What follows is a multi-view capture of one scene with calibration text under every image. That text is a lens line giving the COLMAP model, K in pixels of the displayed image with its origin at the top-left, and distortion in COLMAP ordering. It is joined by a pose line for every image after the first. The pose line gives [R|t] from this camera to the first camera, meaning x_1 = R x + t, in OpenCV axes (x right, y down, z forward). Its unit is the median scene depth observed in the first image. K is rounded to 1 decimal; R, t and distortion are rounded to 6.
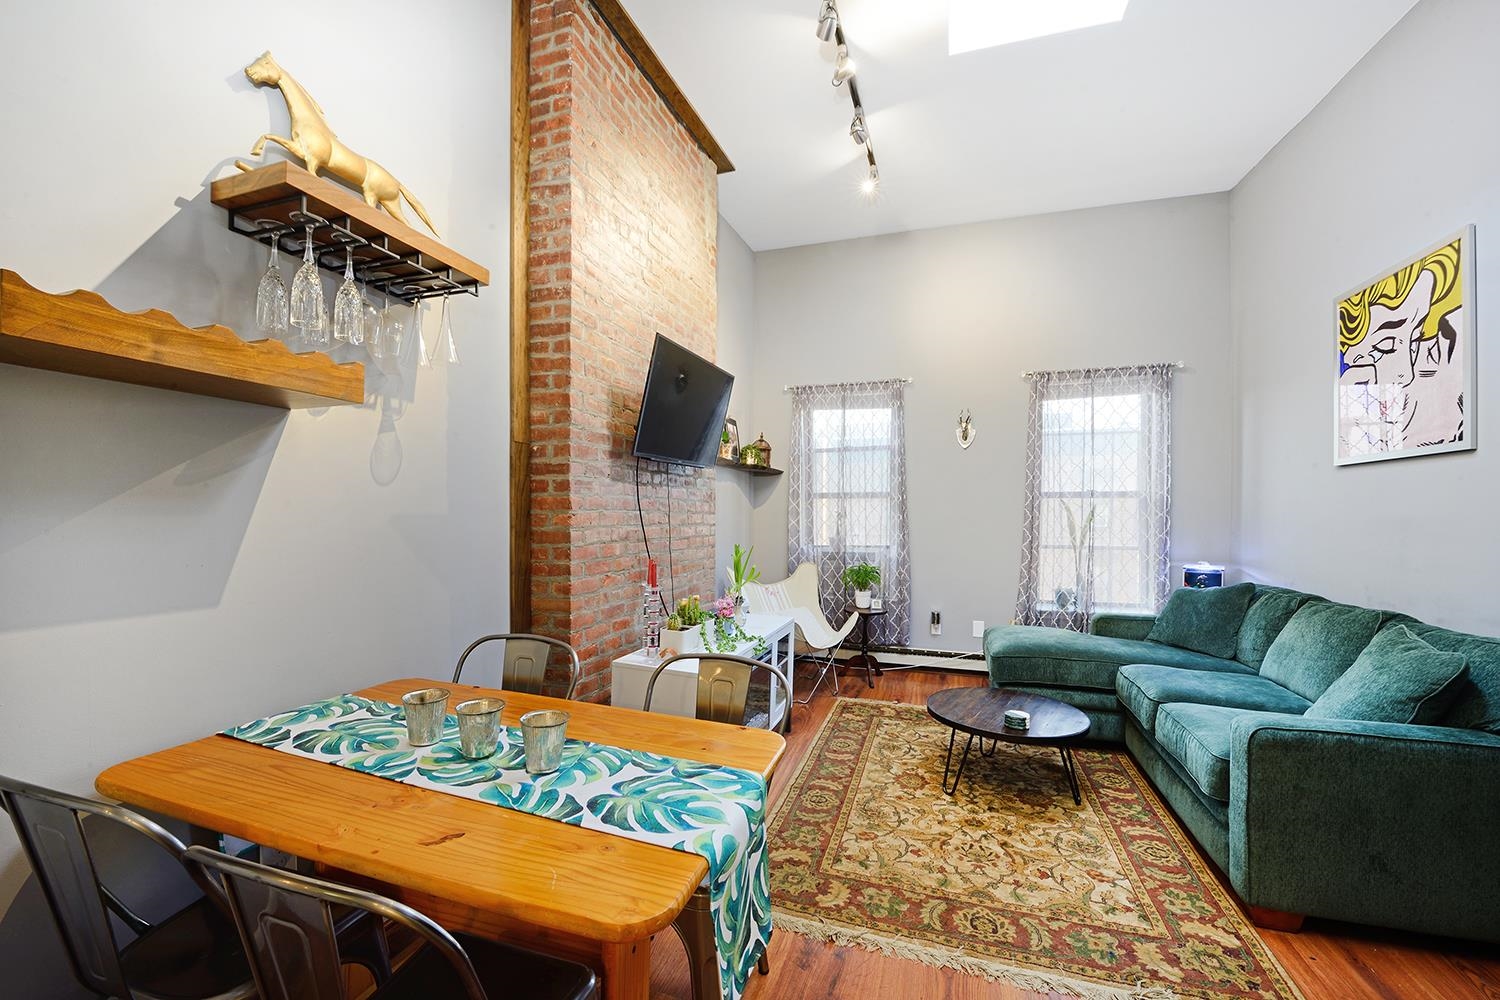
lens RADIAL K [[614.1, 0, 761.4], [0, 614.1, 536.9], [0, 0, 1]] dist [0.007342, -0.005412]
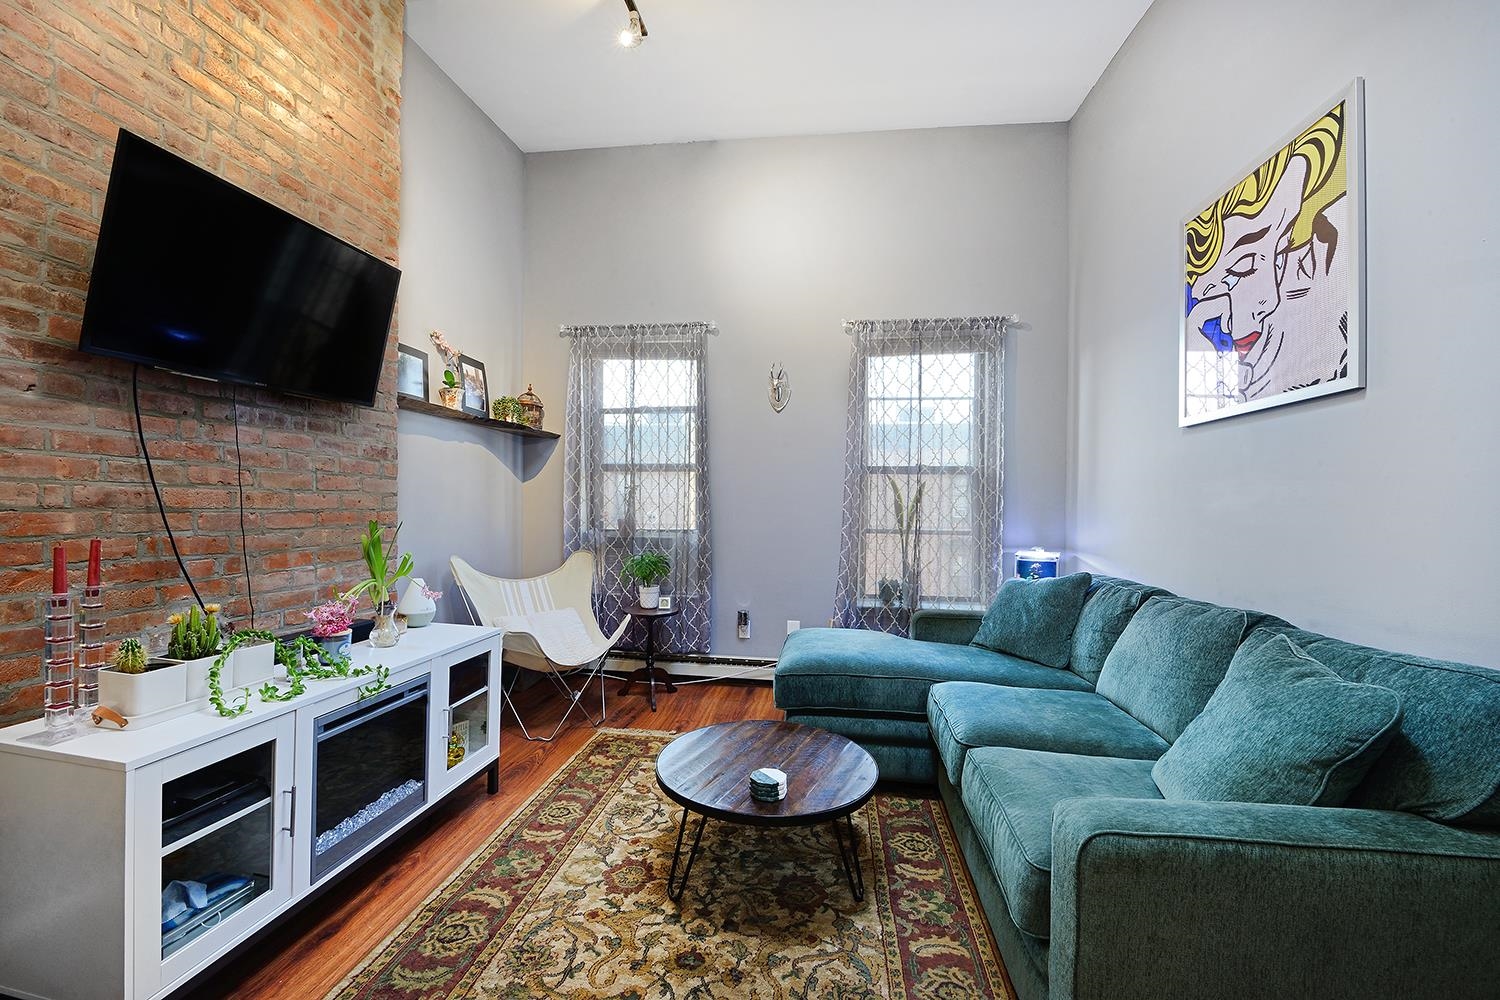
lens RADIAL K [[614.1, 0, 753.0], [0, 614.1, 527.1], [0, 0, 1]] dist [0.007342, -0.005412]
pose [[0.985494, 0.004652, 0.169649, 0.261869], [-0.004400, 0.999989, -0.001857, 0.020707], [-0.169656, 0.001084, 0.985503, 0.322627]]
